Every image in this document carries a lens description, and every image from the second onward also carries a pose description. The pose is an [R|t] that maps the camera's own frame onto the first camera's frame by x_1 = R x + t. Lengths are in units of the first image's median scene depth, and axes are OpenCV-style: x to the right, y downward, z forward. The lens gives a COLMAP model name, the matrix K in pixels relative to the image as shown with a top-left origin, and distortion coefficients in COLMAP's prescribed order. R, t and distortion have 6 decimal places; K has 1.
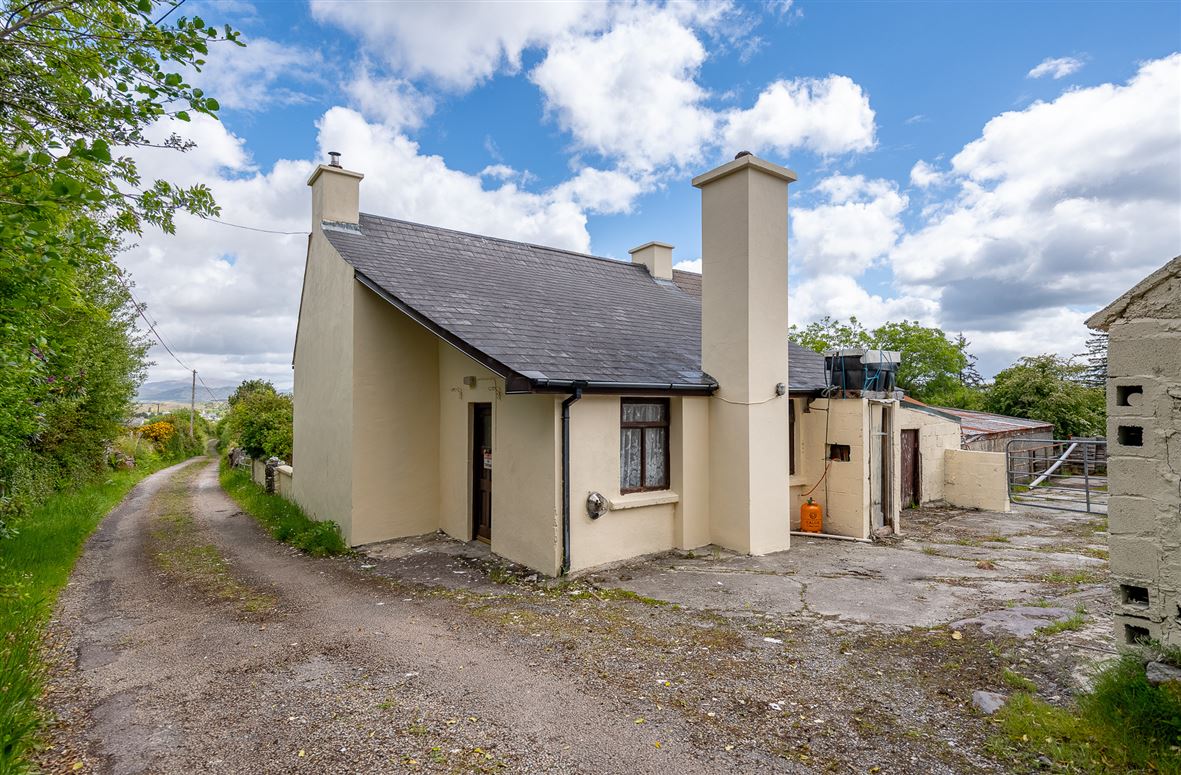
lens RADIAL K [[579.0, 0, 591.4], [0, 579.0, 393.4], [0, 0, 1]] dist [-0.002142, -0.000349]
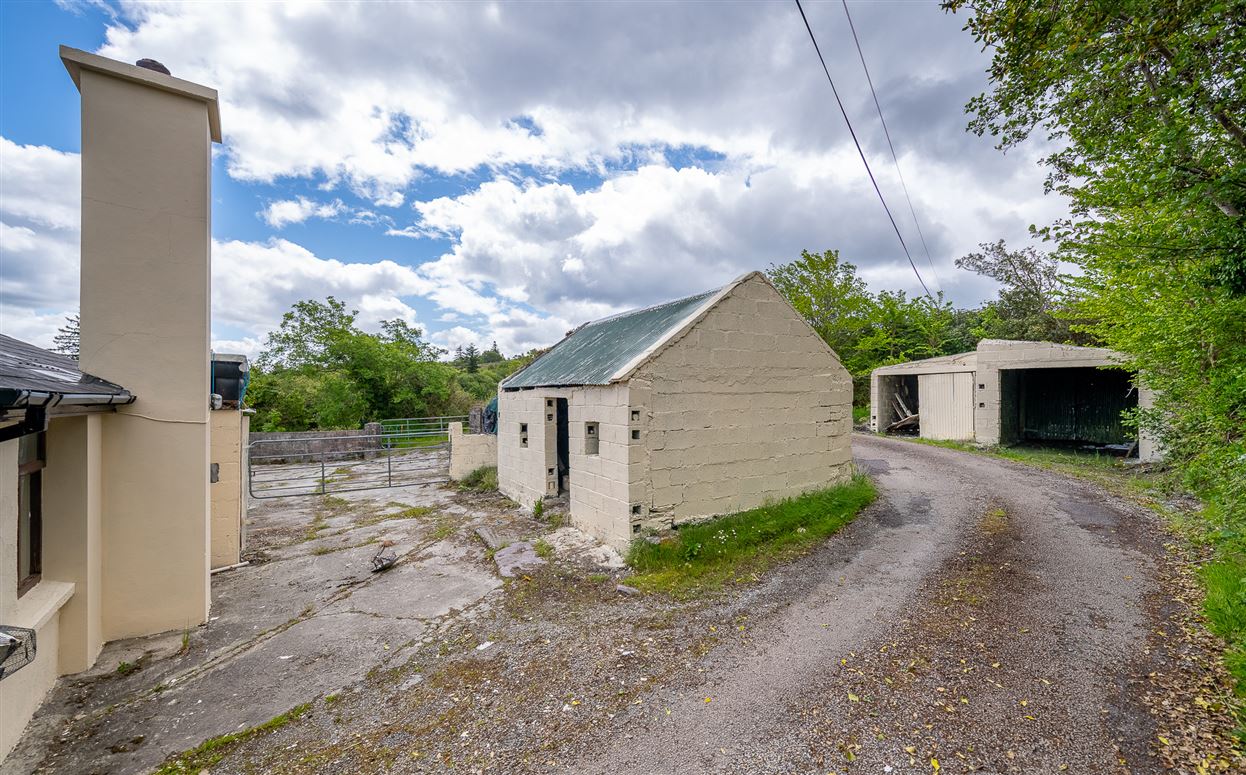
lens RADIAL K [[505.9, 0, 622.7], [0, 505.9, 395.9], [0, 0, 1]] dist [-0.000679, -0.000215]
pose [[-0.020378, 0.006019, 0.999774, -0.560424], [-0.020267, 0.999774, -0.006432, -0.034060], [-0.999587, -0.020393, -0.020251, 0.675318]]
